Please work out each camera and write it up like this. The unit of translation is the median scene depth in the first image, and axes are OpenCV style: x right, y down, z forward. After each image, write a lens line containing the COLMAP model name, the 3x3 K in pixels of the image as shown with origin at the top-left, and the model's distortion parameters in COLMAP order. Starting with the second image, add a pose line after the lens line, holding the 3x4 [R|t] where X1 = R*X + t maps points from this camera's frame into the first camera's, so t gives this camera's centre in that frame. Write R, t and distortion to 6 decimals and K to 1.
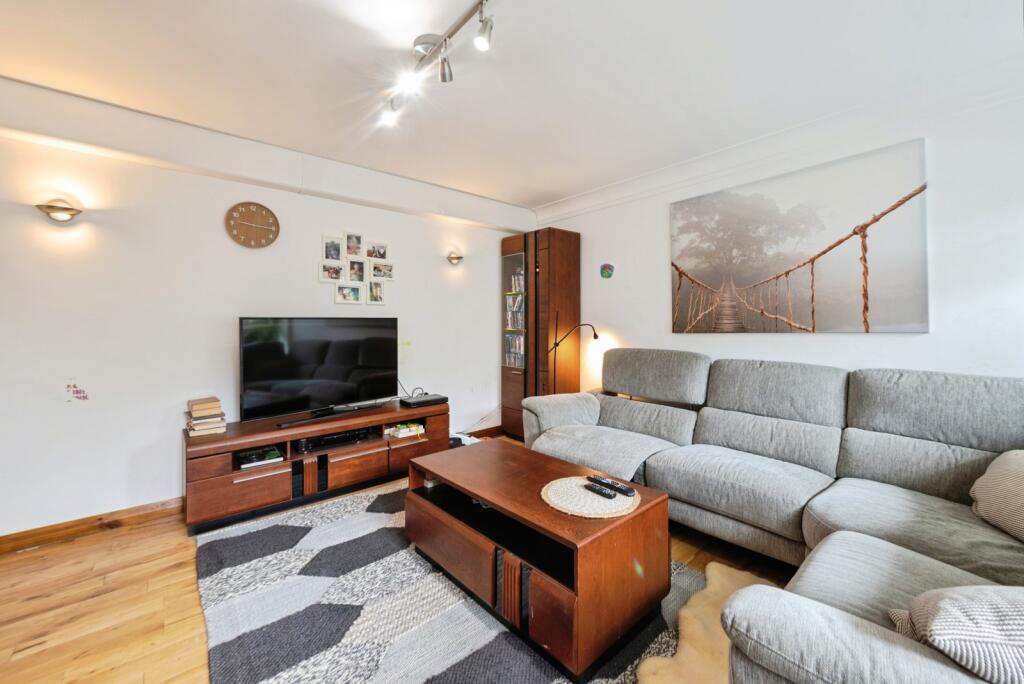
lens RADIAL K [[407.4, 0, 536.3], [0, 407.4, 331.3], [0, 0, 1]] dist [0.000944, 0.000007]
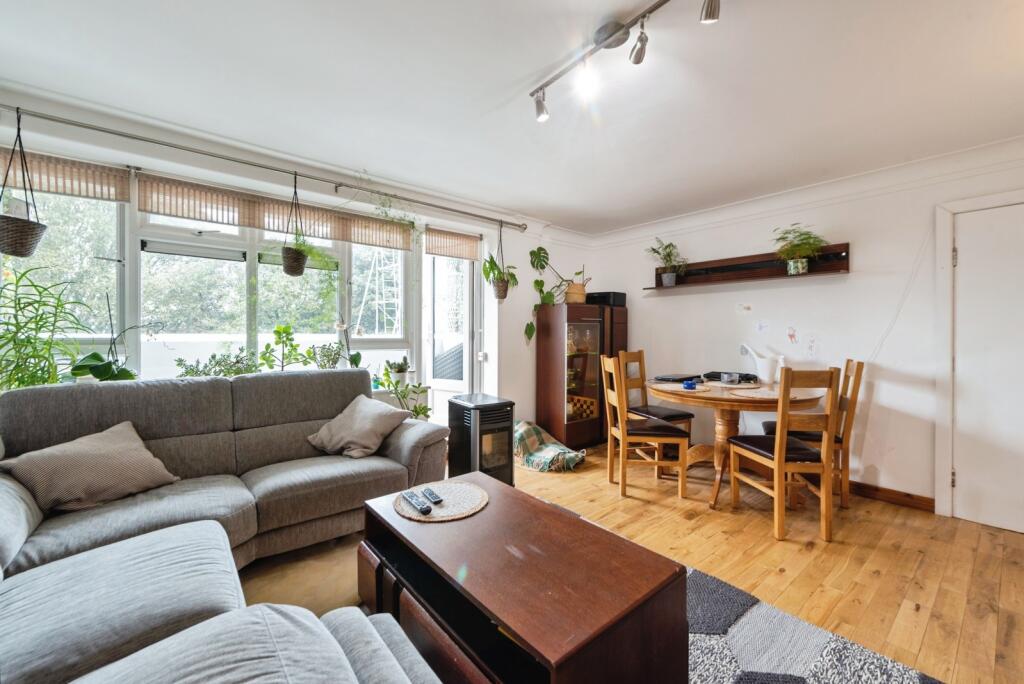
lens RADIAL K [[418.3, 0, 526.9], [0, 418.3, 335.8], [0, 0, 1]] dist [0.000166, -0.000092]
pose [[-0.999306, -0.007804, 0.036412, -0.072942], [-0.007052, 0.999760, 0.020732, -0.023517], [-0.036565, 0.020461, -0.999122, 1.234371]]
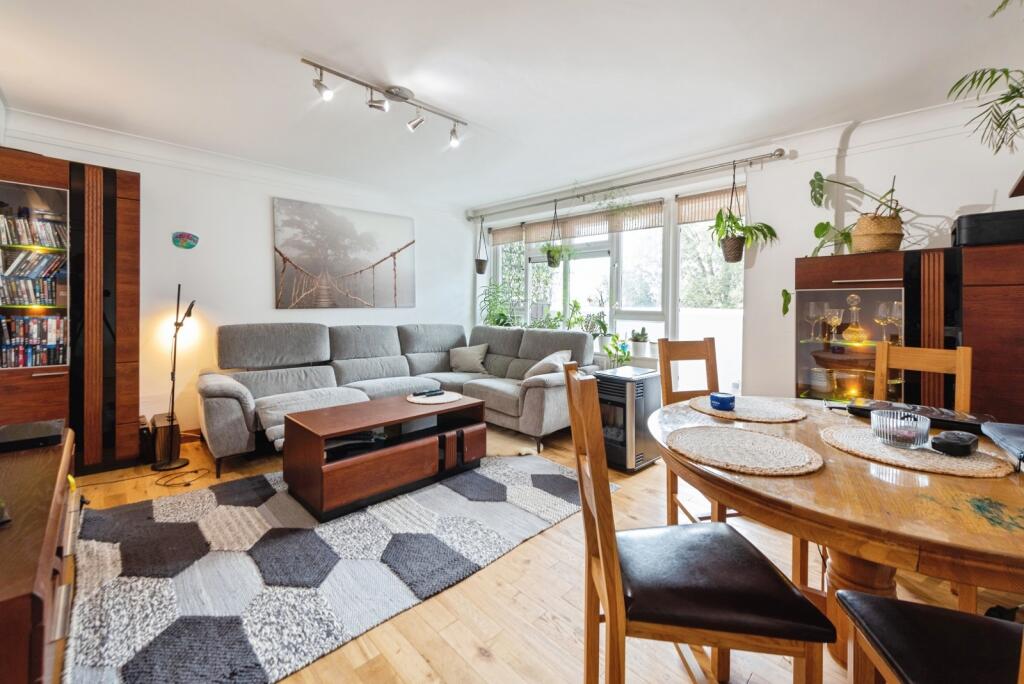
lens RADIAL K [[417.4, 0, 513.7], [0, 417.4, 312.2], [0, 0, 1]] dist [-0.000638, -0.000061]
pose [[-0.037398, -0.017875, 0.999141, -1.038814], [0.003614, 0.999831, 0.018022, -0.006237], [-0.999294, 0.004285, -0.037328, 0.426731]]
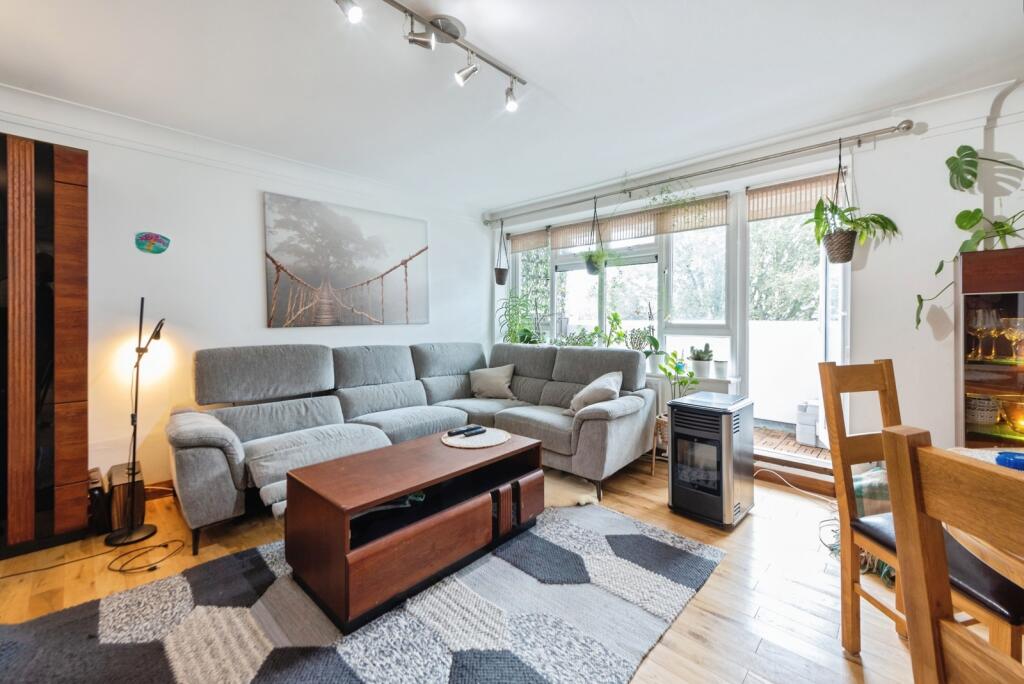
lens RADIAL K [[415.7, 0, 511.5], [0, 415.7, 322.4], [0, 0, 1]] dist [0.001117, -0.000289]
pose [[-0.065557, -0.005750, 0.997832, -0.797355], [0.016635, 0.999838, 0.006855, -0.006557], [-0.997710, 0.017049, -0.065451, 0.576442]]
